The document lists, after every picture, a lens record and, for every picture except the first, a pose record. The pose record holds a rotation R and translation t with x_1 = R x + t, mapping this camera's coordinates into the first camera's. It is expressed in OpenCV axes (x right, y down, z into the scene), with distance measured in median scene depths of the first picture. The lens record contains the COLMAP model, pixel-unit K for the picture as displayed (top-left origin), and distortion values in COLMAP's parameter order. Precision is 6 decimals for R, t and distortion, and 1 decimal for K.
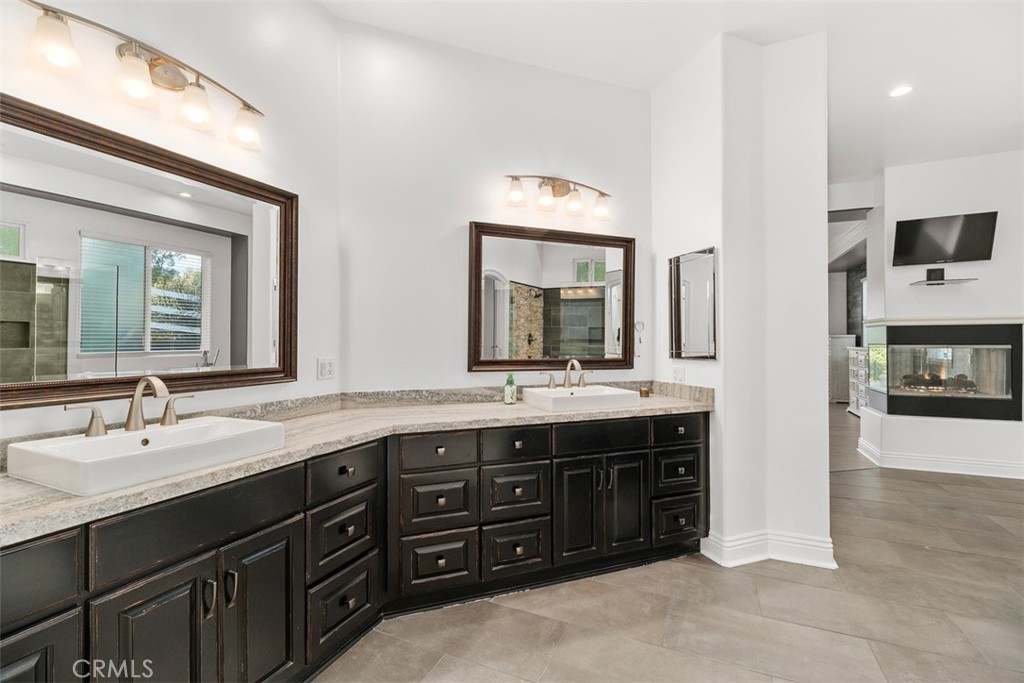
lens RADIAL K [[446.4, 0, 512.0], [0, 446.4, 341.5], [0, 0, 1]] dist [-0.000309, -0.000189]
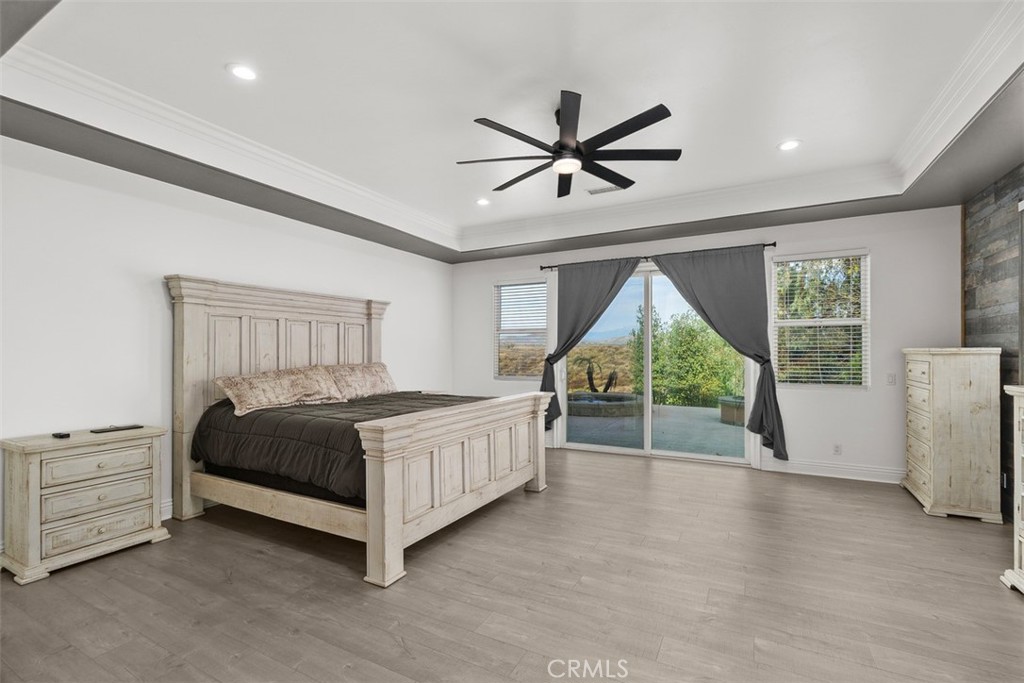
lens RADIAL K [[445.3, 0, 521.9], [0, 445.3, 341.1], [0, 0, 1]] dist [-0.001608, -0.000967]
pose [[0.998648, 0.013055, -0.050315, 0.735664], [-0.013796, 0.999801, -0.014416, -0.018935], [0.050117, 0.015091, 0.998629, 1.172433]]
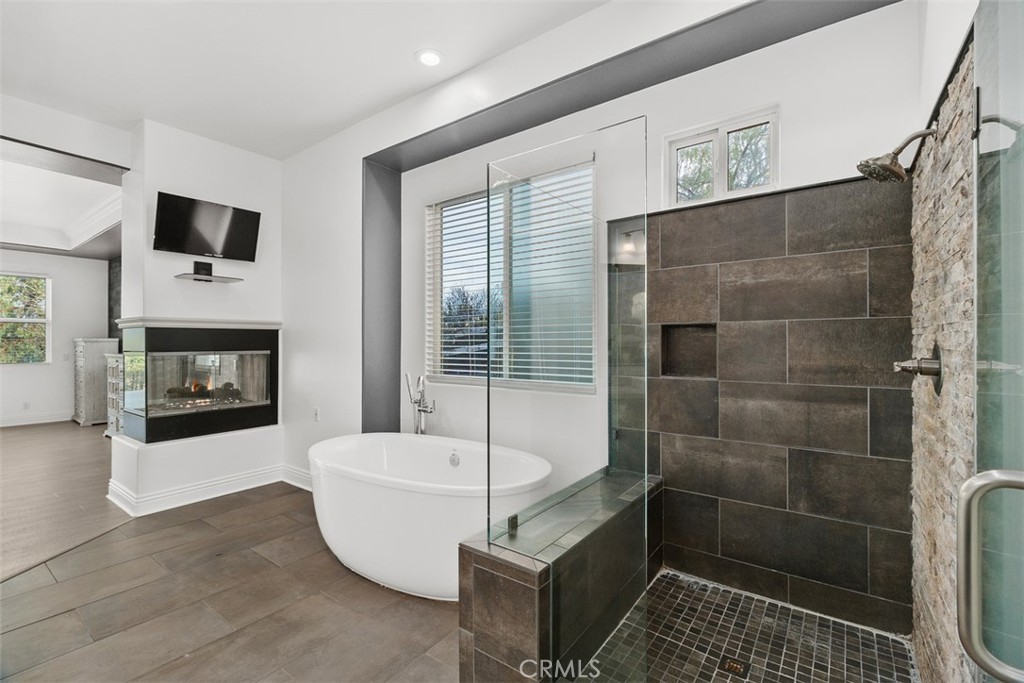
lens RADIAL K [[445.3, 0, 521.9], [0, 445.3, 341.1], [0, 0, 1]] dist [-0.001608, -0.000967]
pose [[0.193657, 0.008345, 0.981034, 0.221805], [0.001658, 0.999960, -0.008834, -0.003348], [-0.981068, 0.003338, 0.193635, 0.225639]]
